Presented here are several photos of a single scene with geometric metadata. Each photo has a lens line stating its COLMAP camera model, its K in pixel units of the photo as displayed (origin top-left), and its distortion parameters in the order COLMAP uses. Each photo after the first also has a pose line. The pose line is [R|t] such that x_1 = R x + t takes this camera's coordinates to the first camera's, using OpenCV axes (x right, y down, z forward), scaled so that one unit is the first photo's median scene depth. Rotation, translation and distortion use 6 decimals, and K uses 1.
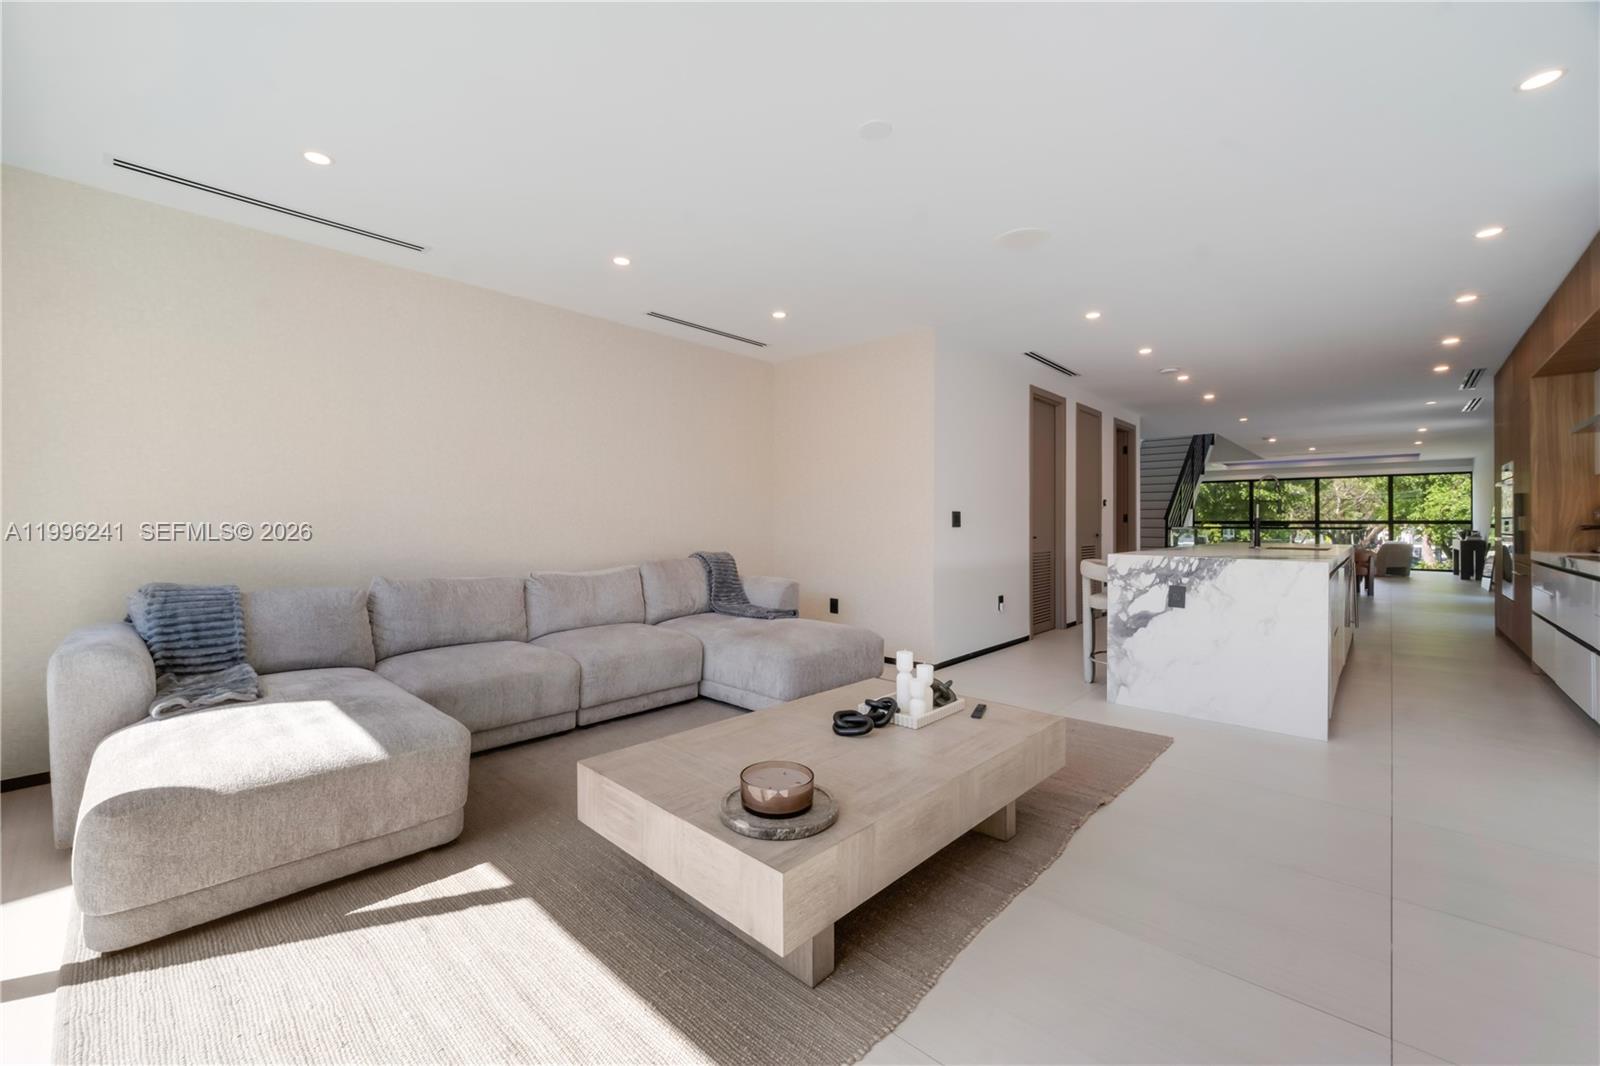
lens RADIAL K [[635.6, 0, 788.7], [0, 635.6, 524.6], [0, 0, 1]] dist [-0.003589, -0.000026]
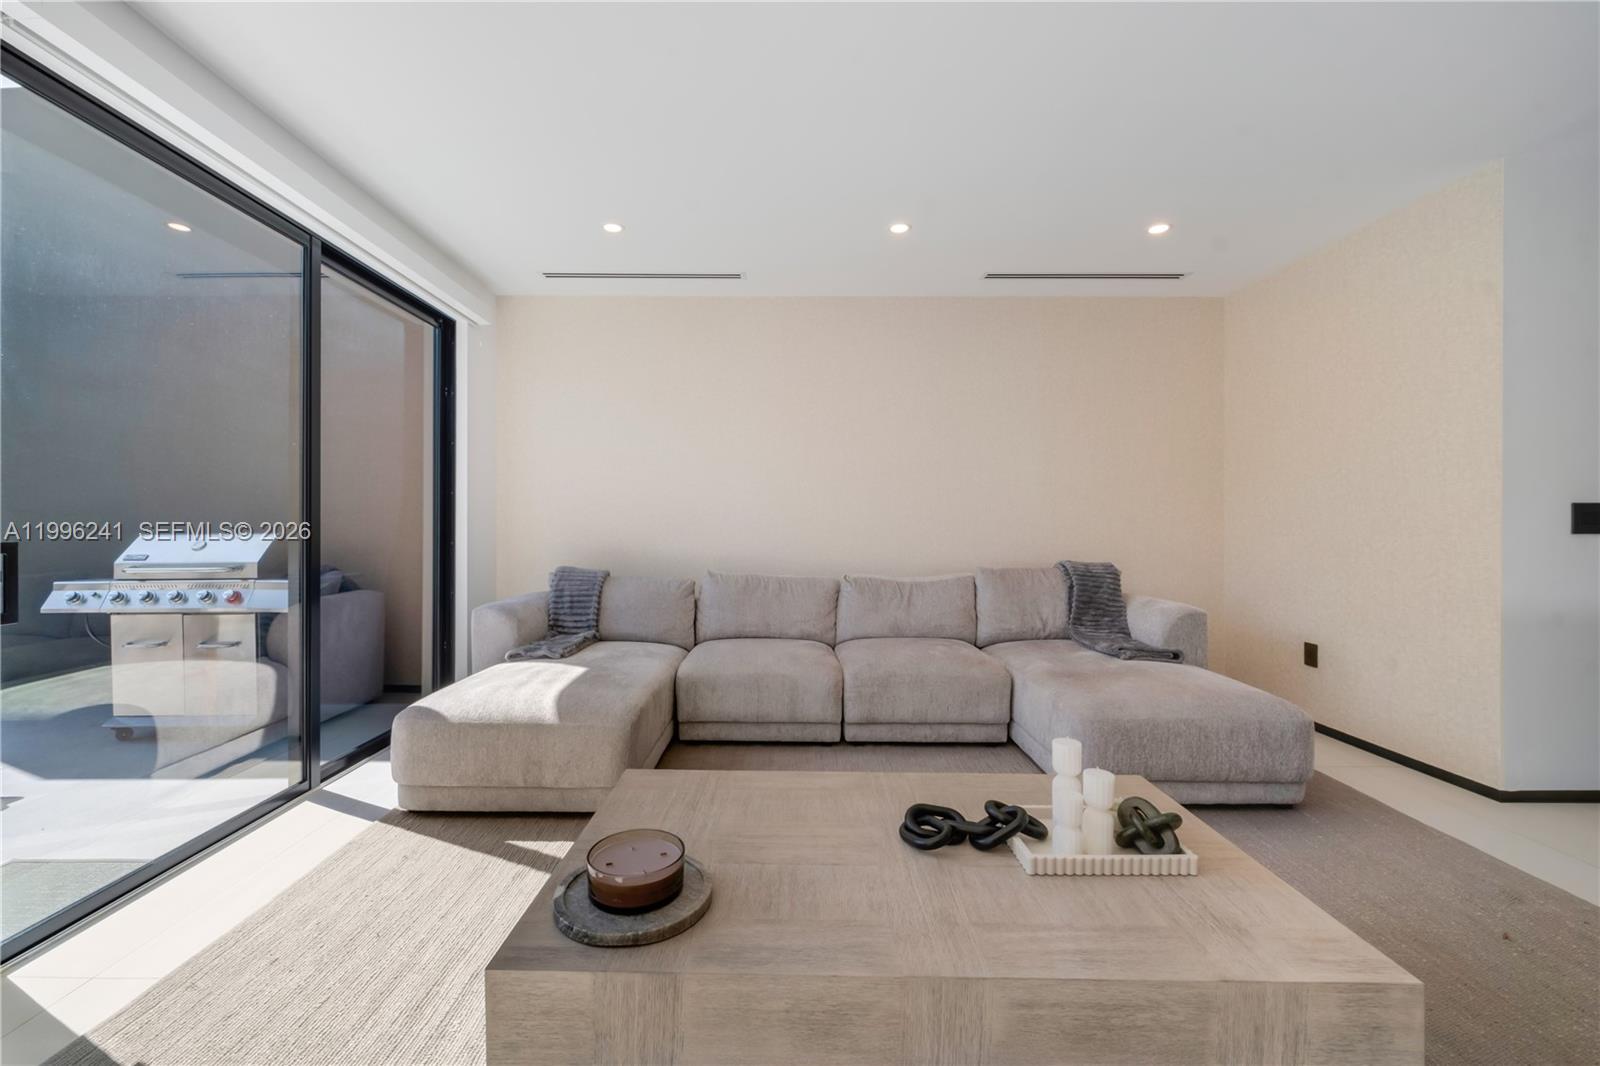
lens RADIAL K [[662.3, 0, 794.9], [0, 662.3, 528.6], [0, 0, 1]] dist [-0.002474, -0.002355]
pose [[0.688427, 0.007173, -0.725270, 0.288379], [-0.003497, 0.999972, 0.006570, -0.002044], [0.725297, -0.001986, 0.688433, 0.242972]]
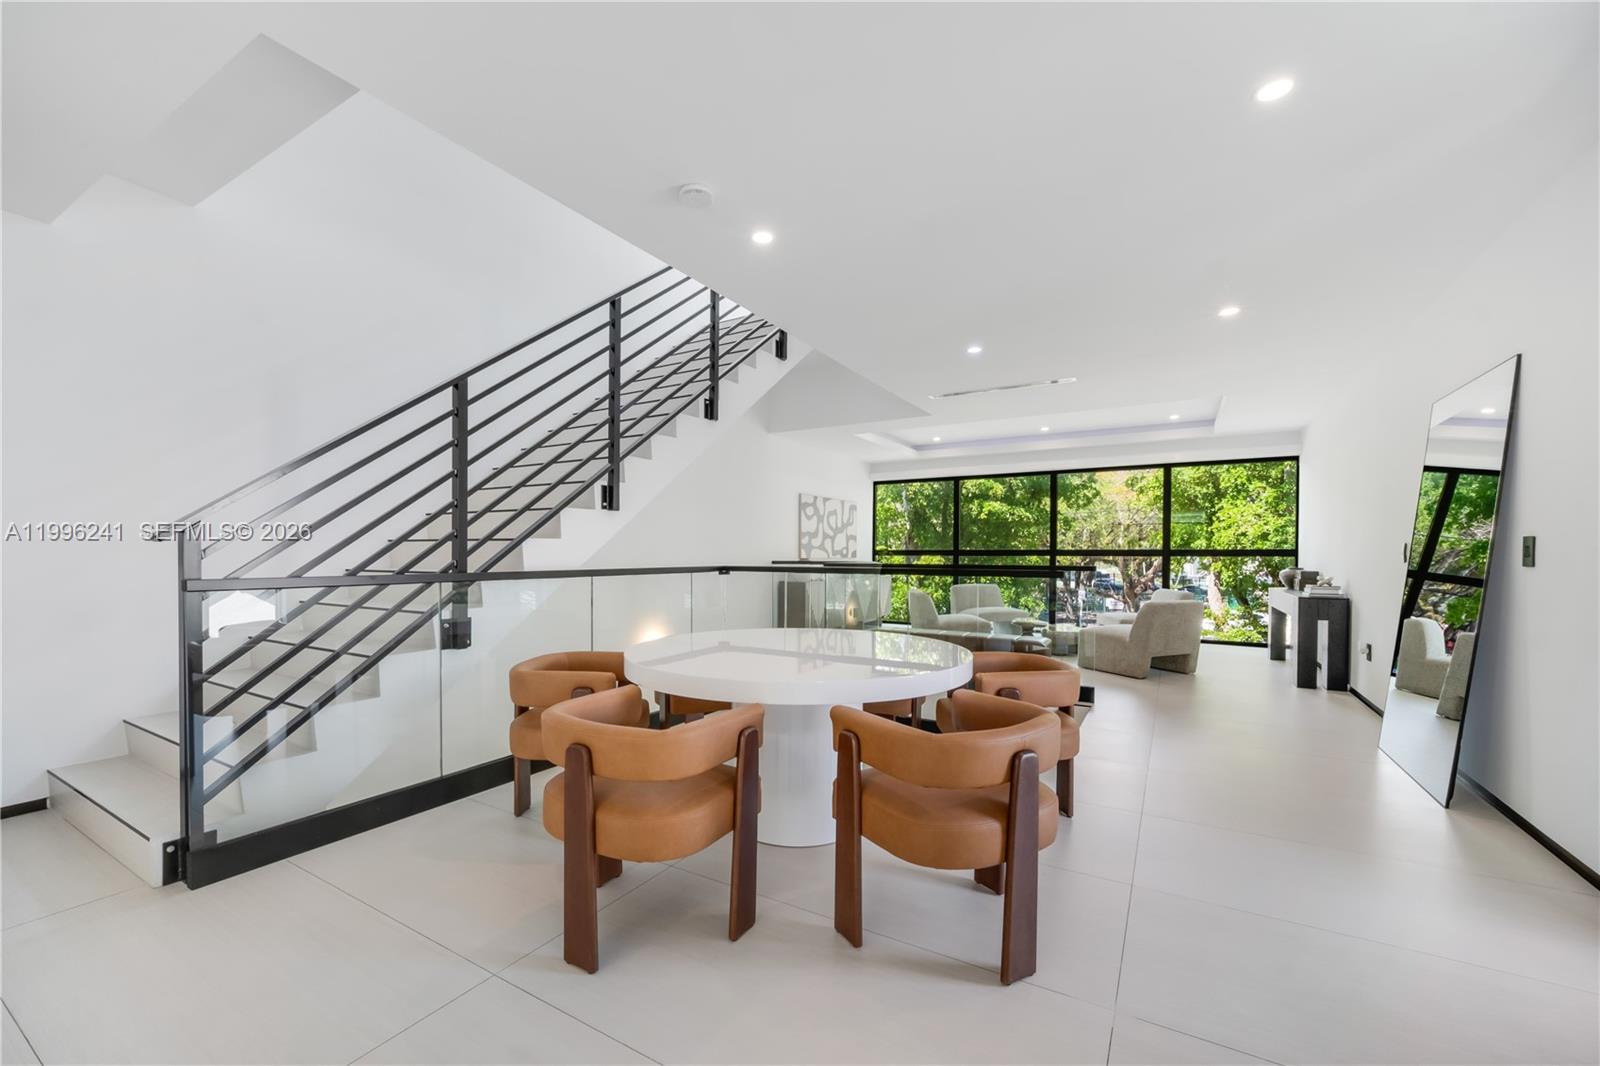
lens RADIAL K [[662.3, 0, 769.5], [0, 662.3, 575.1], [0, 0, 1]] dist [-0.002474, -0.002355]
pose [[0.978791, -0.006737, 0.204750, 2.312427], [0.000542, 0.999541, 0.030298, -0.009932], [-0.204860, -0.029544, 0.978345, 2.365238]]
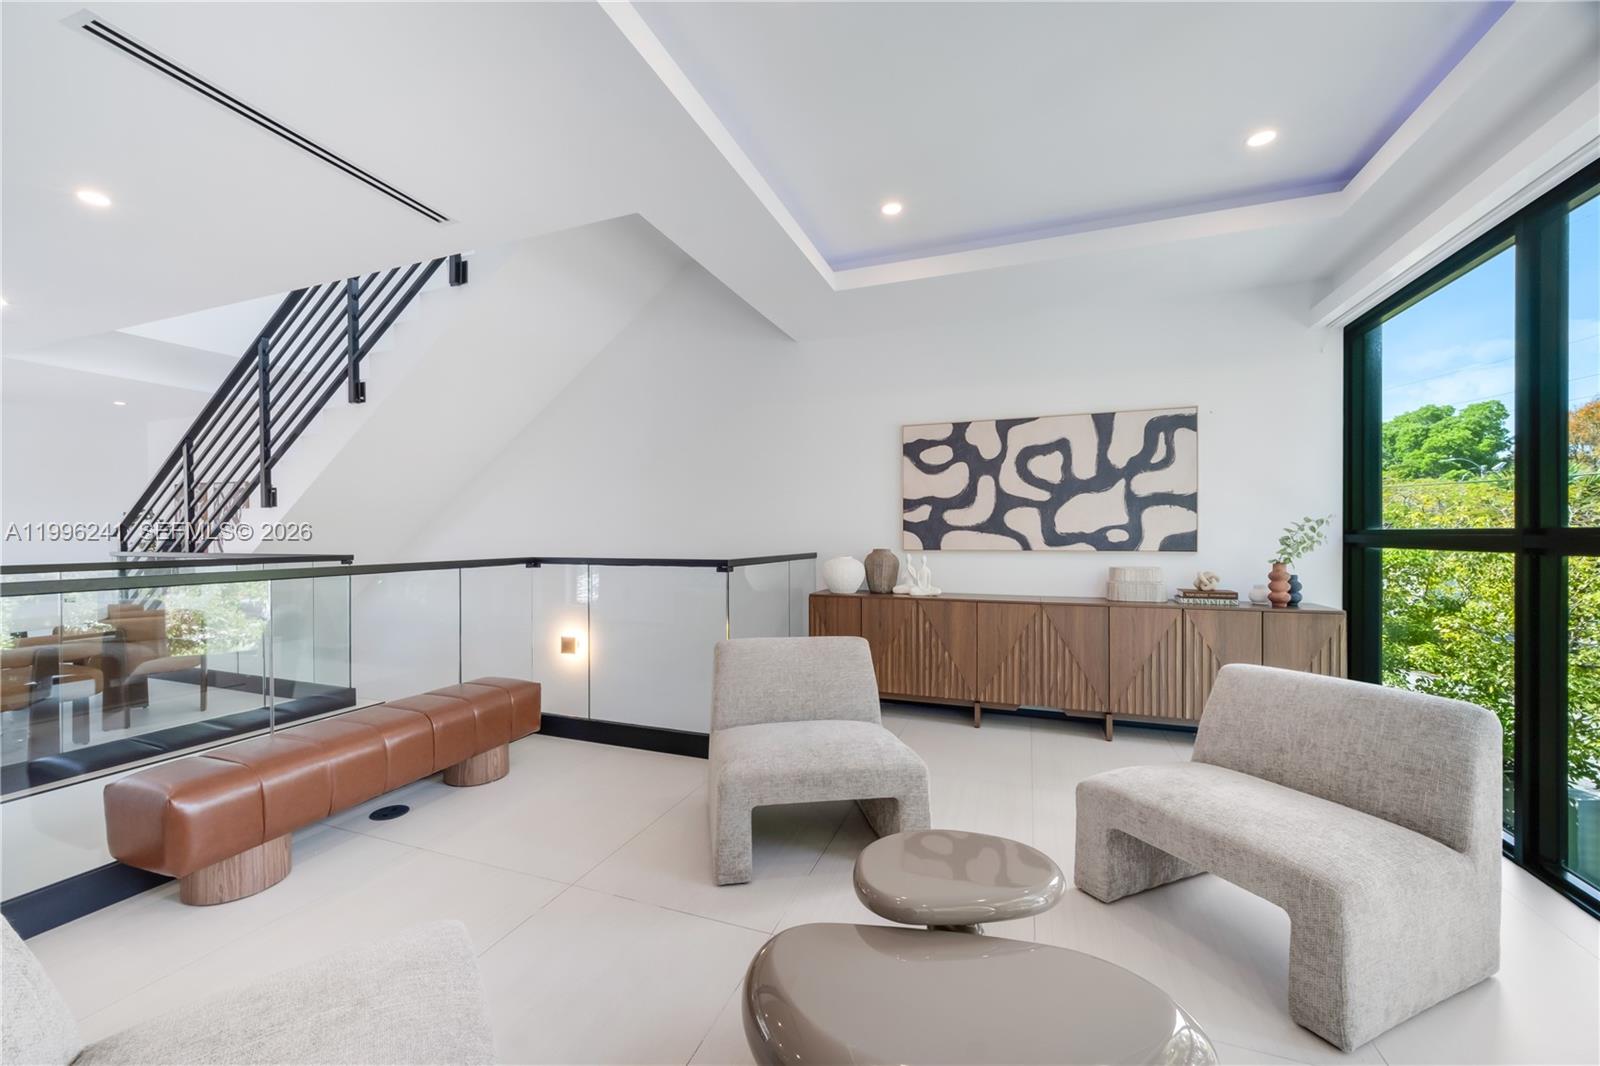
lens RADIAL K [[635.6, 0, 775.0], [0, 635.6, 542.4], [0, 0, 1]] dist [-0.003589, -0.000026]
pose [[0.373772, 0.005298, -0.927506, 3.578001], [-0.000297, 0.999984, 0.005593, -0.016279], [0.927521, -0.001815, 0.373767, 3.648223]]
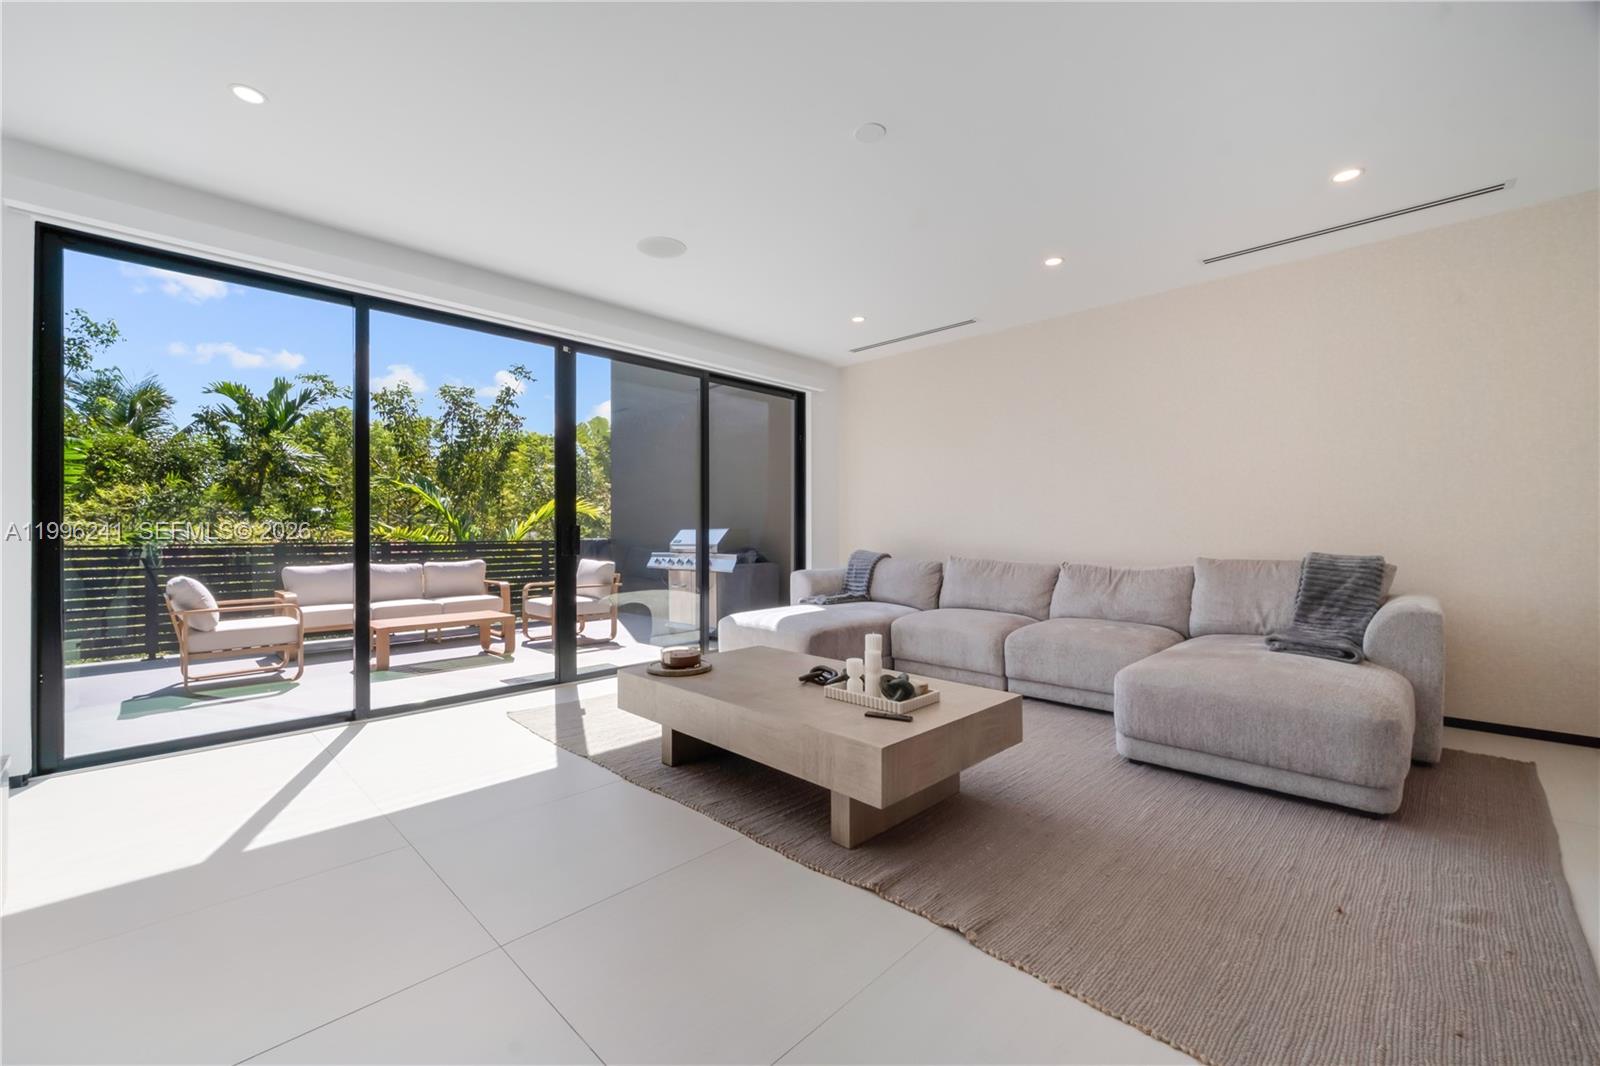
lens RADIAL K [[662.3, 0, 797.4], [0, 662.3, 530.2], [0, 0, 1]] dist [-0.002474, -0.002355]
pose [[-0.020931, -0.006832, -0.999758, 0.772098], [-0.001031, 0.999976, -0.006811, 0.029604], [0.999780, 0.000888, -0.020937, 0.570206]]
